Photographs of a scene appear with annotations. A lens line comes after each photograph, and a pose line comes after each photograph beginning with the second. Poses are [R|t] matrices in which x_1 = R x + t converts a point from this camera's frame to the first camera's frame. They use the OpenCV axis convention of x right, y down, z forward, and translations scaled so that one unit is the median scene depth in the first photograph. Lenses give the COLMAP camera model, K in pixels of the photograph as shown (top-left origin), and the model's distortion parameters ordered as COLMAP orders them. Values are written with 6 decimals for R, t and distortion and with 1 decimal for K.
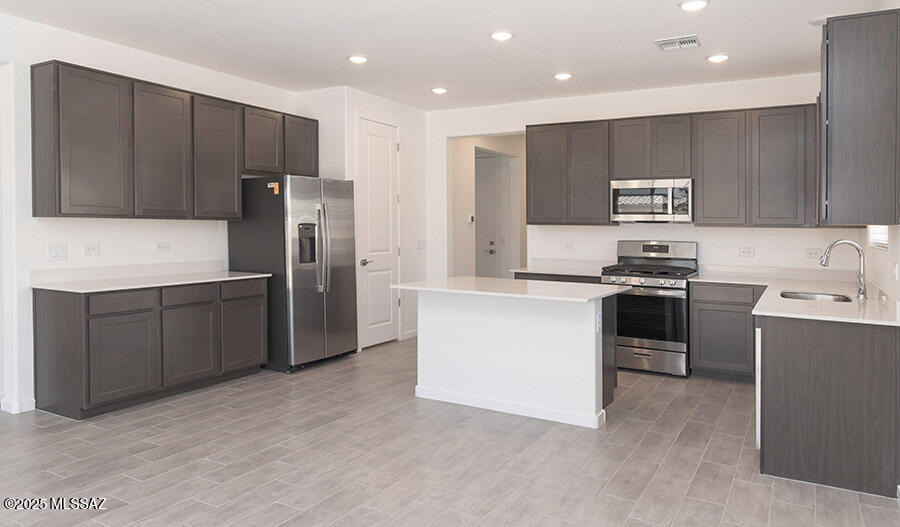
lens RADIAL K [[641.8, 0, 417.1], [0, 641.8, 218.7], [0, 0, 1]] dist [0.016471, -0.015207]
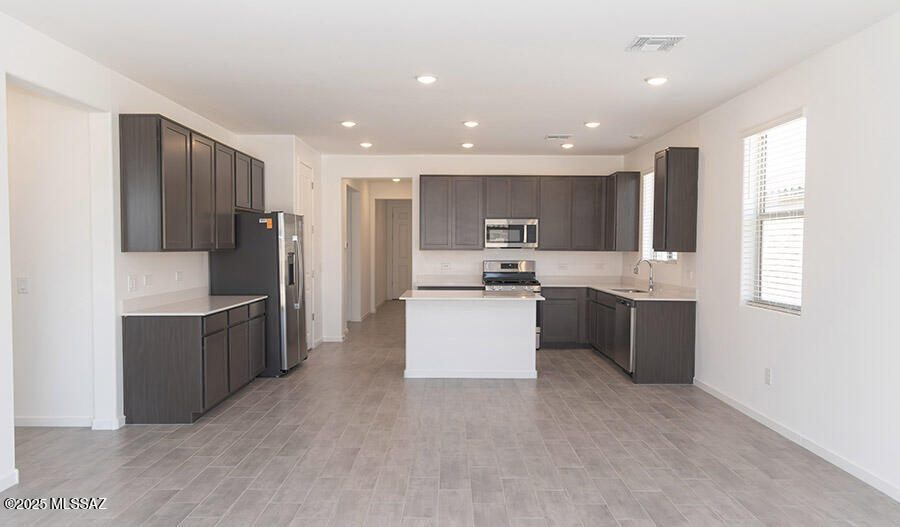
lens RADIAL K [[641.8, 0, 456.9], [0, 641.8, 257.6], [0, 0, 1]] dist [0.016471, -0.015207]
pose [[0.850258, -0.018728, 0.526033, -0.549326], [0.002032, 0.999476, 0.032300, -0.022051], [-0.526363, -0.026395, 0.849850, -0.191221]]
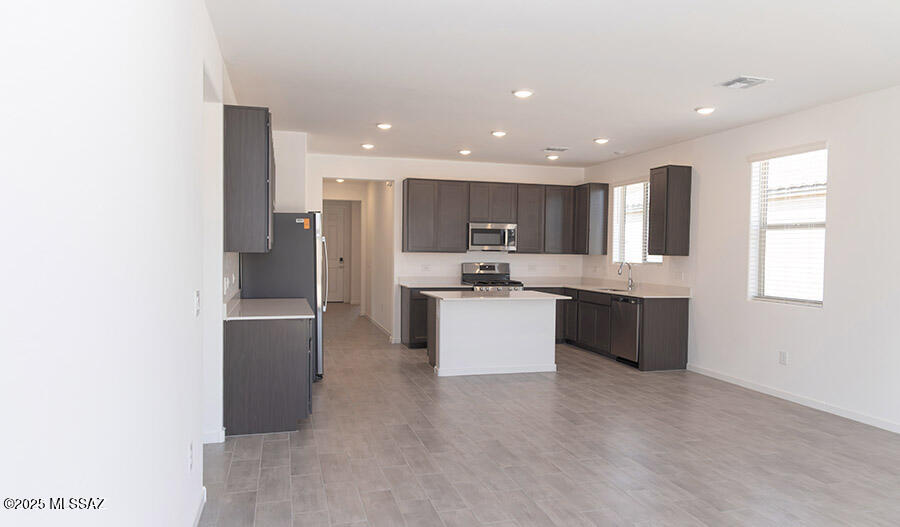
lens RADIAL K [[641.8, 0, 480.2], [0, 641.8, 245.8], [0, 0, 1]] dist [0.016471, -0.015207]
pose [[0.660549, 0.001615, 0.750782, -0.876308], [-0.011690, 0.999899, 0.008133, -0.020371], [-0.750692, -0.014149, 0.660501, 0.006398]]
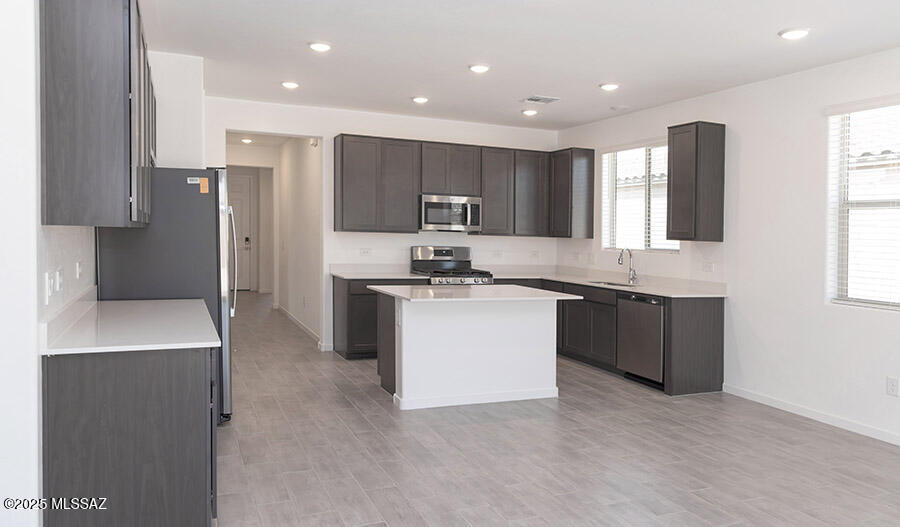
lens RADIAL K [[641.8, 0, 450.4], [0, 641.8, 259.7], [0, 0, 1]] dist [0.016471, -0.015207]
pose [[0.579006, -0.030576, 0.814750, -0.663073], [-0.028564, 0.997922, 0.057749, -0.011654], [-0.814823, -0.056709, 0.576930, 0.333069]]
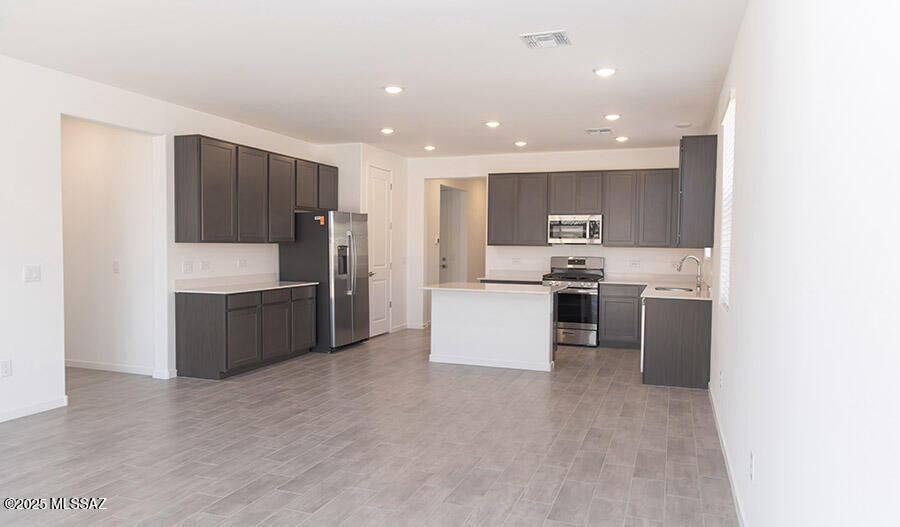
lens RADIAL K [[641.8, 0, 445.2], [0, 641.8, 263.5], [0, 0, 1]] dist [0.016471, -0.015207]
pose [[0.981466, -0.007950, 0.191472, -0.222841], [-0.000734, 0.998976, 0.045236, -0.017503], [-0.191636, -0.044538, 0.980455, -0.408981]]
